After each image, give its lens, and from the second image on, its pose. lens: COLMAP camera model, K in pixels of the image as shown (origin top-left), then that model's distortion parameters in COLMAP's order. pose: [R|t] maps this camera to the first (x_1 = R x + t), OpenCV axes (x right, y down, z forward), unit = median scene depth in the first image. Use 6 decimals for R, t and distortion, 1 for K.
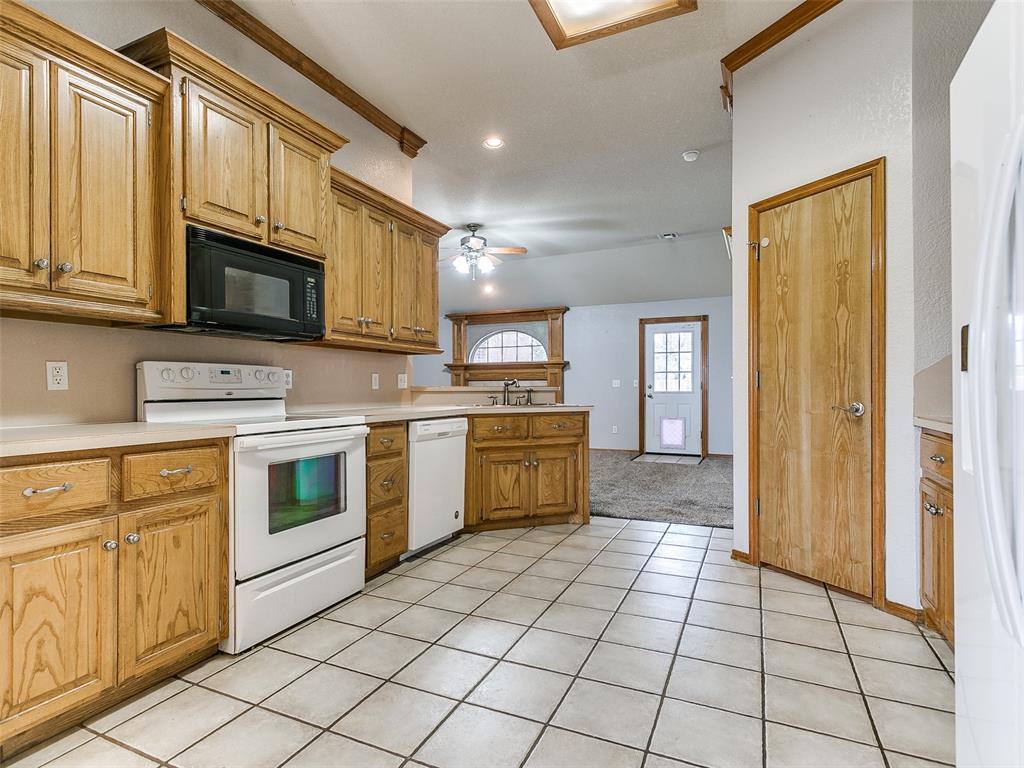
lens RADIAL K [[526.4, 0, 506.2], [0, 526.4, 388.2], [0, 0, 1]] dist [0.002753, -0.002730]
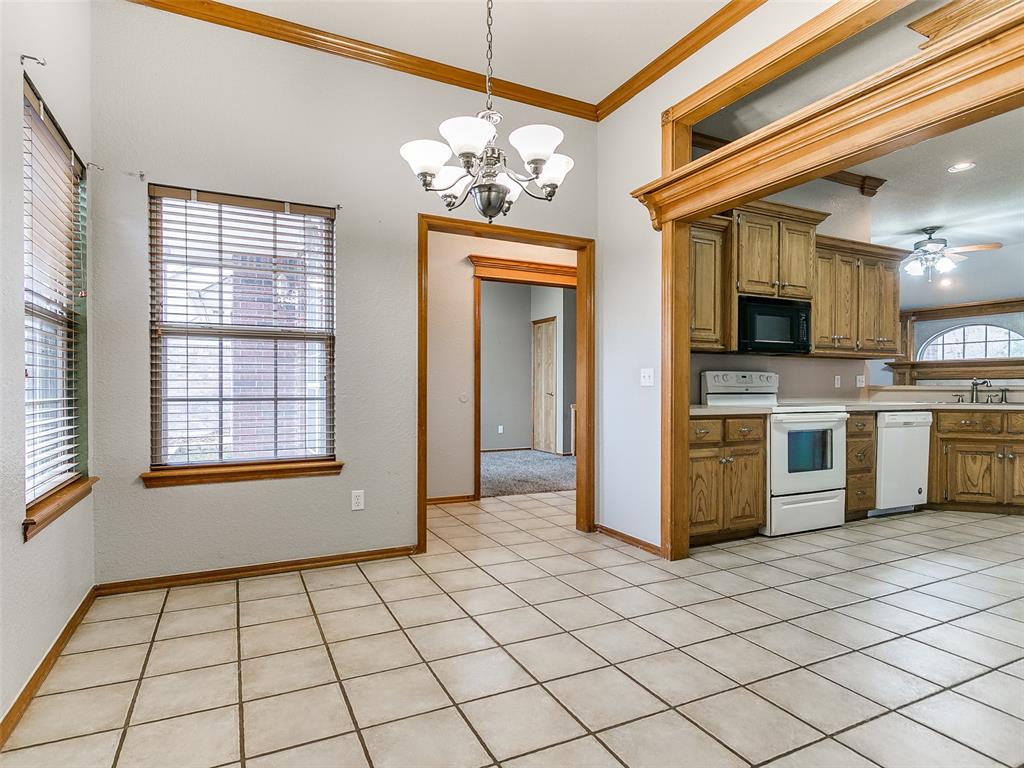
lens RADIAL K [[547.5, 0, 475.7], [0, 547.5, 388.8], [0, 0, 1]] dist [0.021074, -0.010410]
pose [[0.752267, 0.006906, -0.658822, -0.026957], [-0.004251, 0.999975, 0.005629, 0.001092], [0.658845, -0.001434, 0.752277, -0.649739]]
